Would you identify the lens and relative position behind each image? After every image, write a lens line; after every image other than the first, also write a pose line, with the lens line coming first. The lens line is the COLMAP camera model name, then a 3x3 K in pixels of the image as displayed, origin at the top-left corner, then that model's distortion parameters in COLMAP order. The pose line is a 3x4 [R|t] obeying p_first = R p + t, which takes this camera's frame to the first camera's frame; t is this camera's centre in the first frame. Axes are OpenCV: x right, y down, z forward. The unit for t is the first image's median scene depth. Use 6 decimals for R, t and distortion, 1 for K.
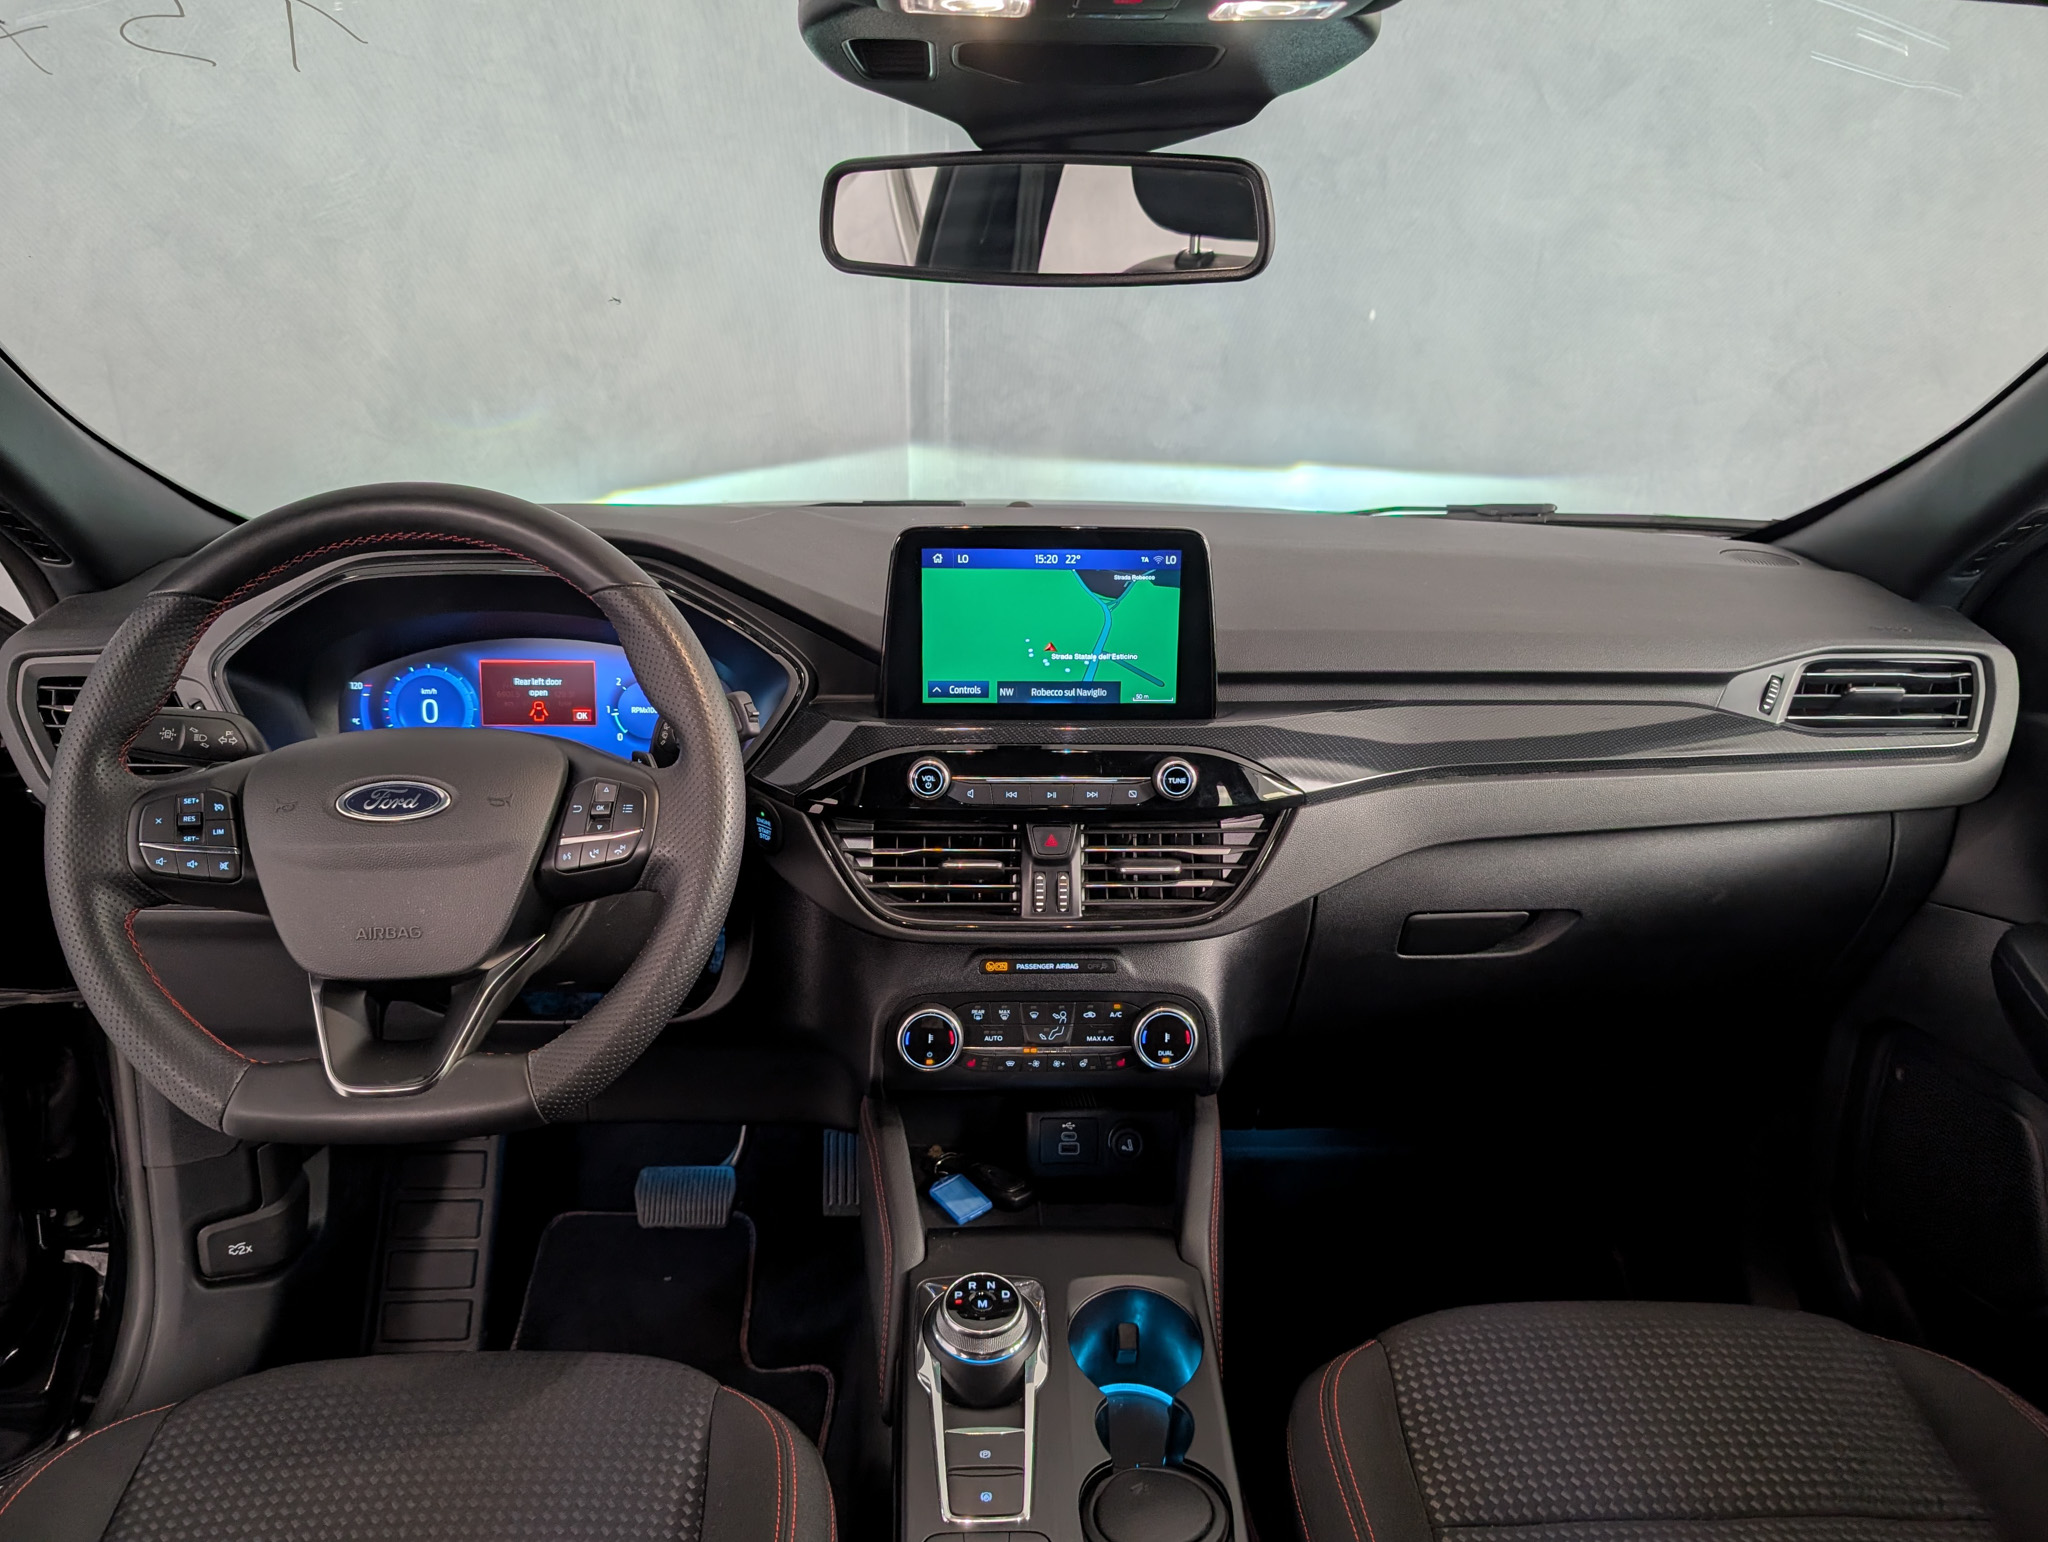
lens RADIAL K [[1537.5, 0, 1045.7], [0, 1537.5, 775.7], [0, 0, 1]] dist [0.009805, 0.003806]
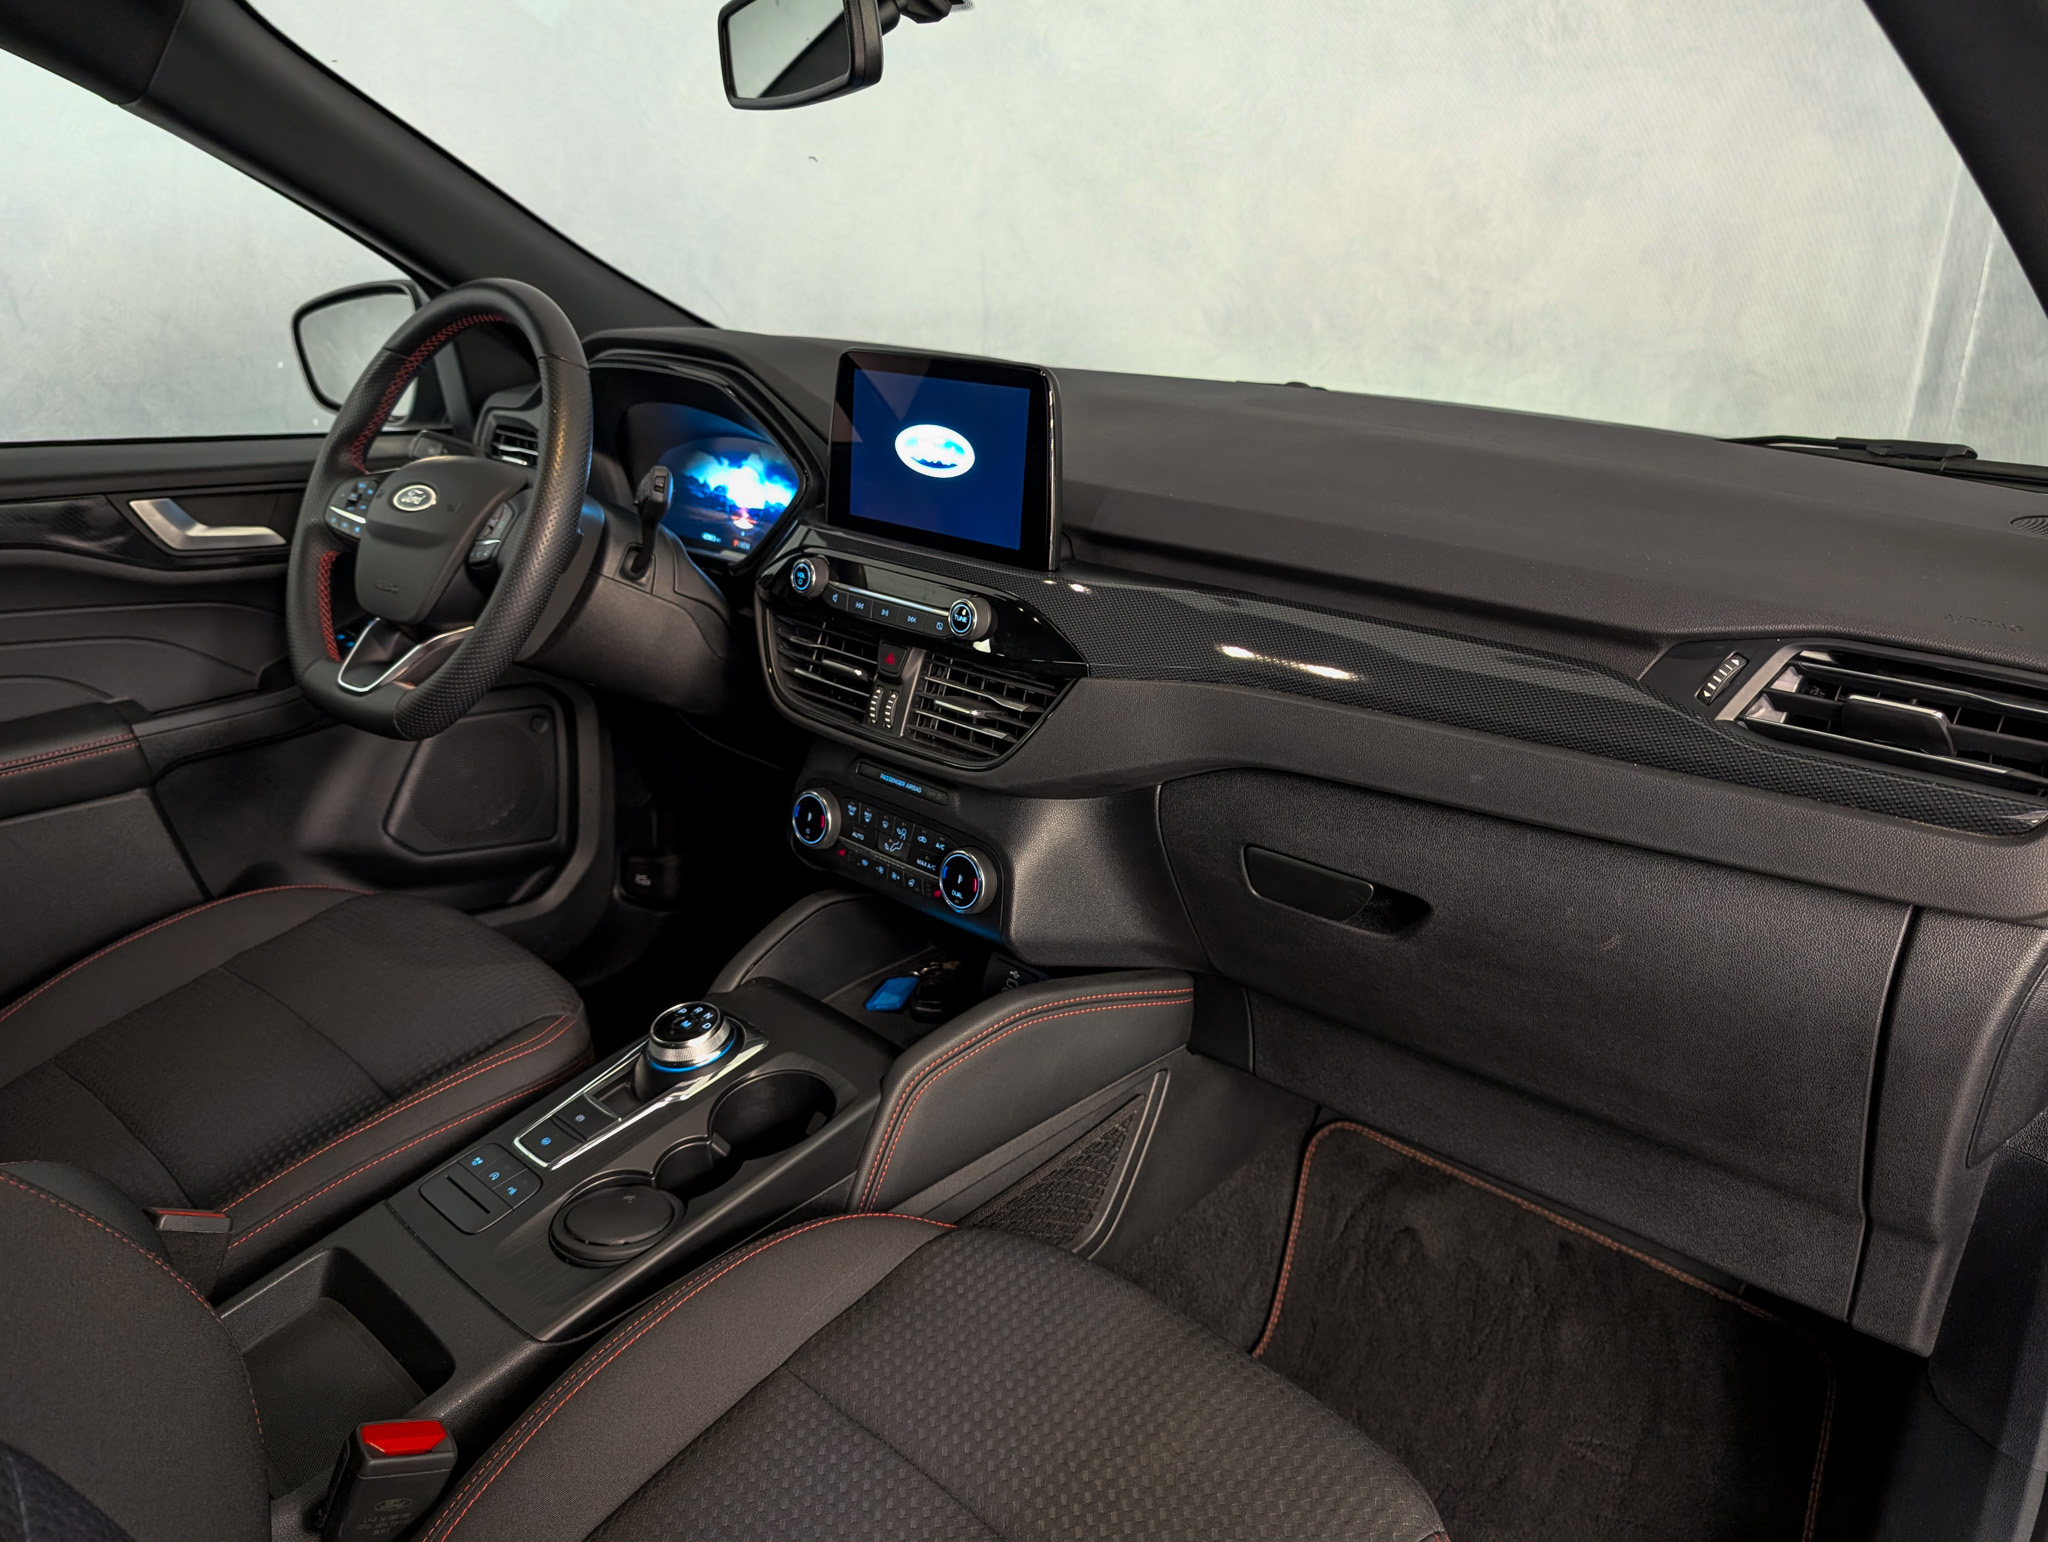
lens RADIAL K [[1537.5, 0, 1045.7], [0, 1537.5, 775.7], [0, 0, 1]] dist [0.009805, 0.003806]
pose [[0.690705, 0.237201, -0.683126, 0.803798], [-0.224429, 0.968340, 0.109317, -0.019311], [0.687428, 0.077807, 0.722072, 0.307275]]
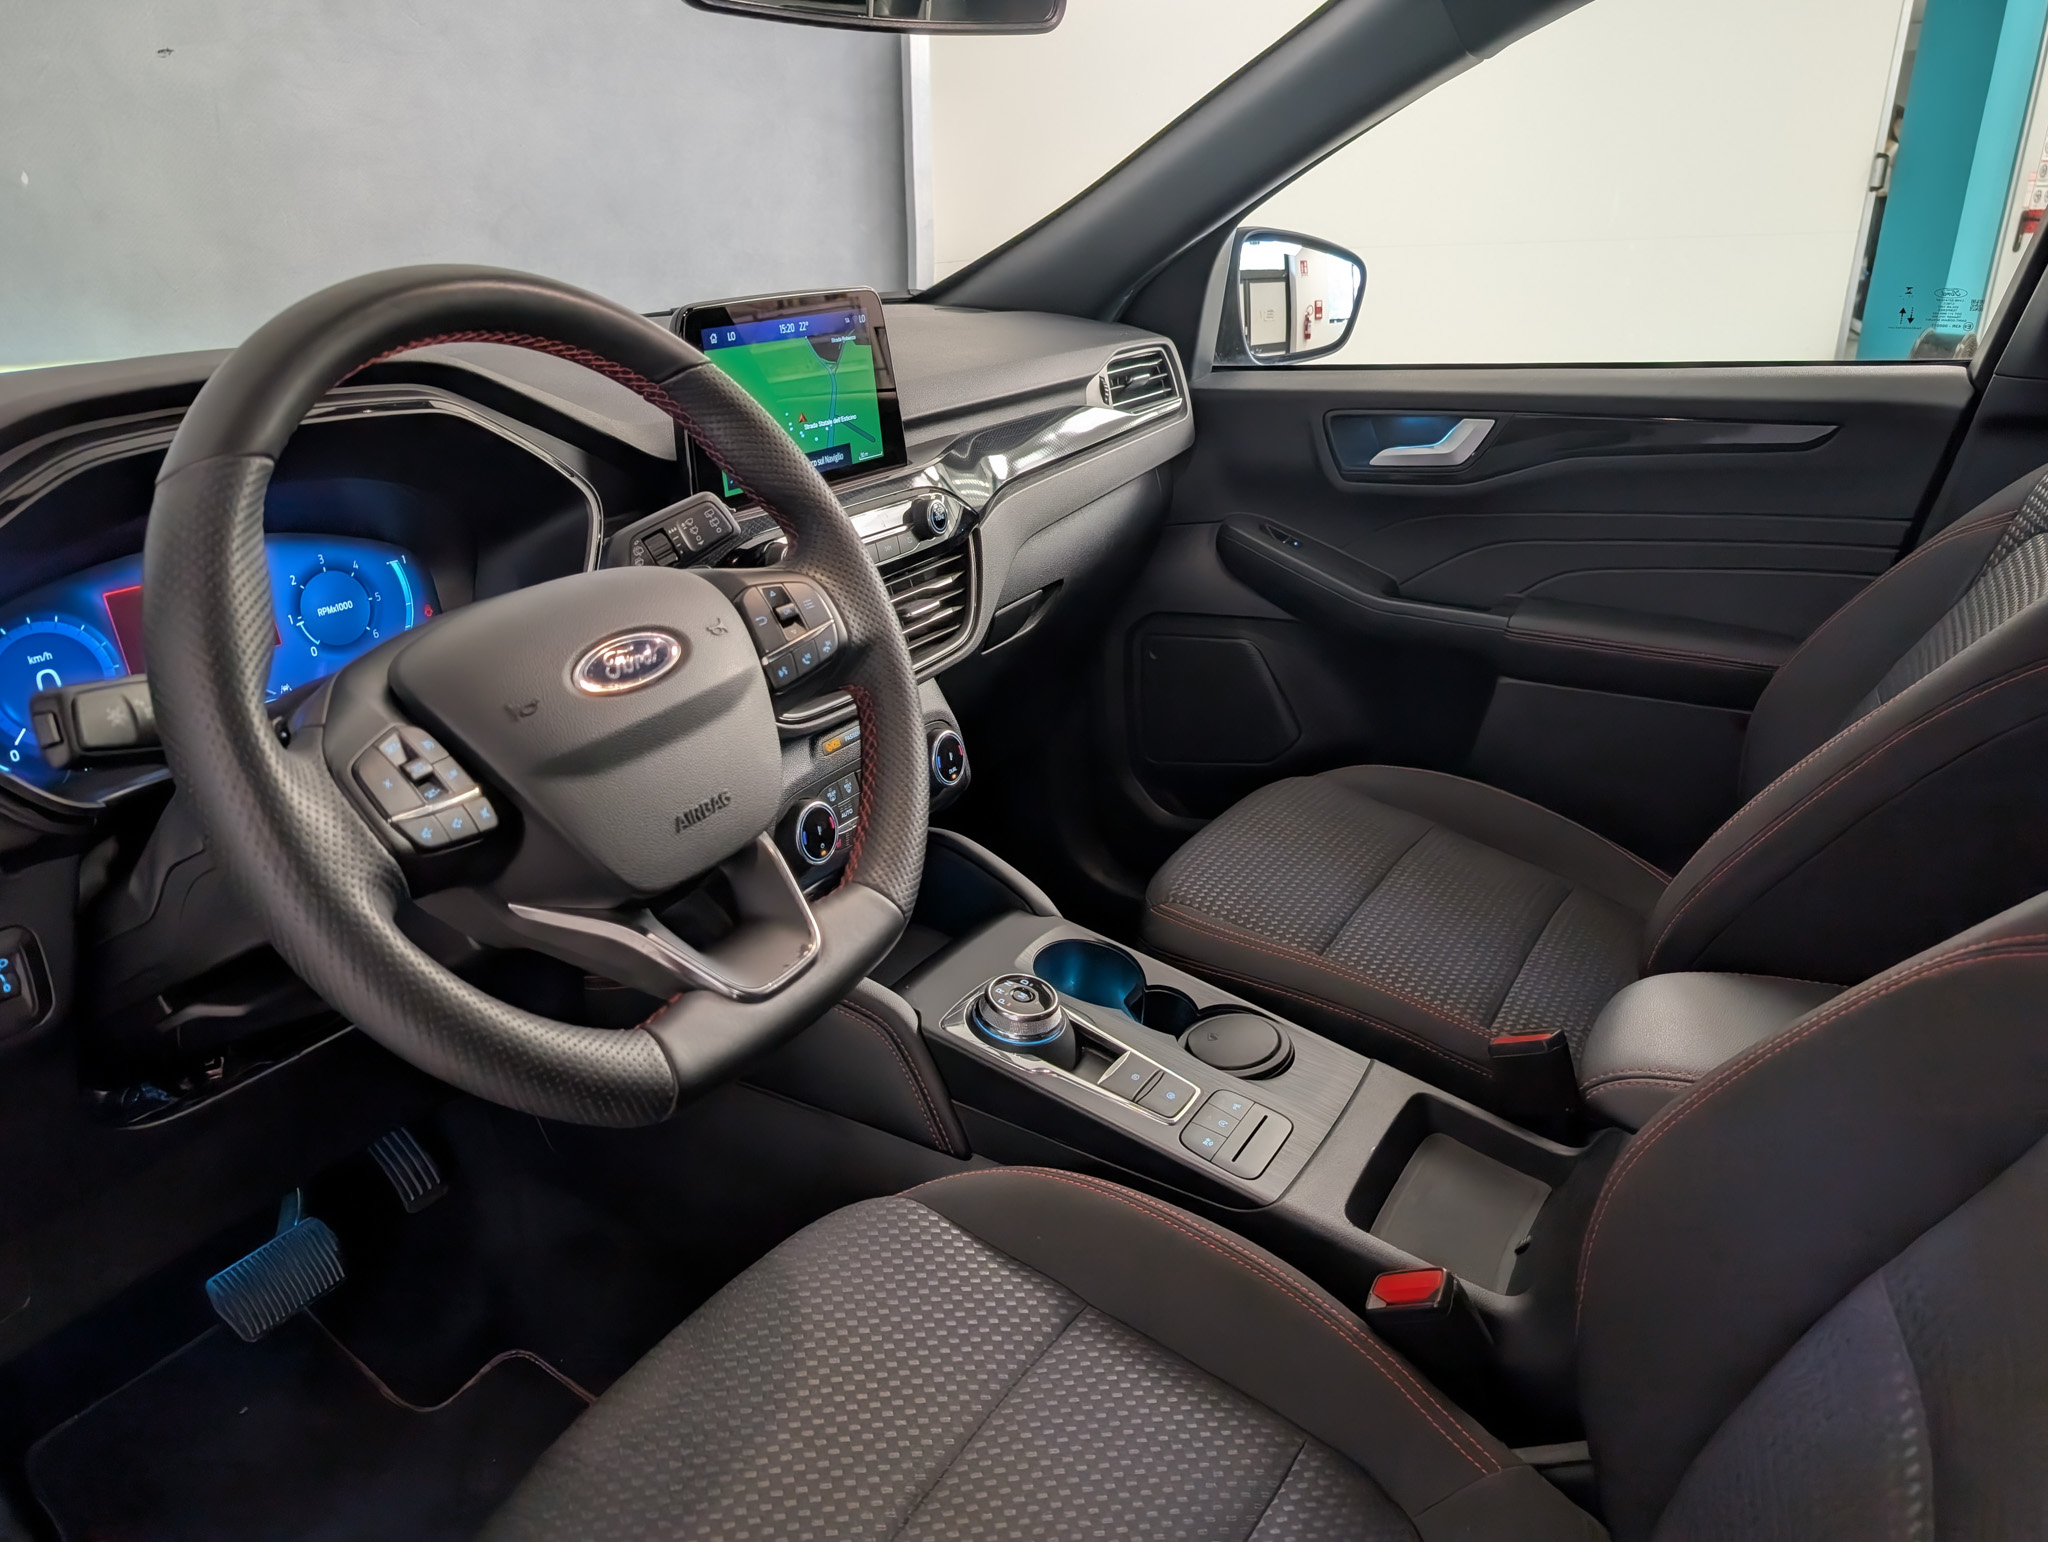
lens RADIAL K [[1488.6, 0, 1023.1], [0, 1488.6, 783.2], [0, 0, 1]] dist [0.027305, -0.031289]
pose [[0.556891, -0.335214, 0.759937, -0.727145], [0.277622, 0.937442, 0.210068, -0.024076], [-0.782814, 0.093990, 0.615116, 0.301172]]
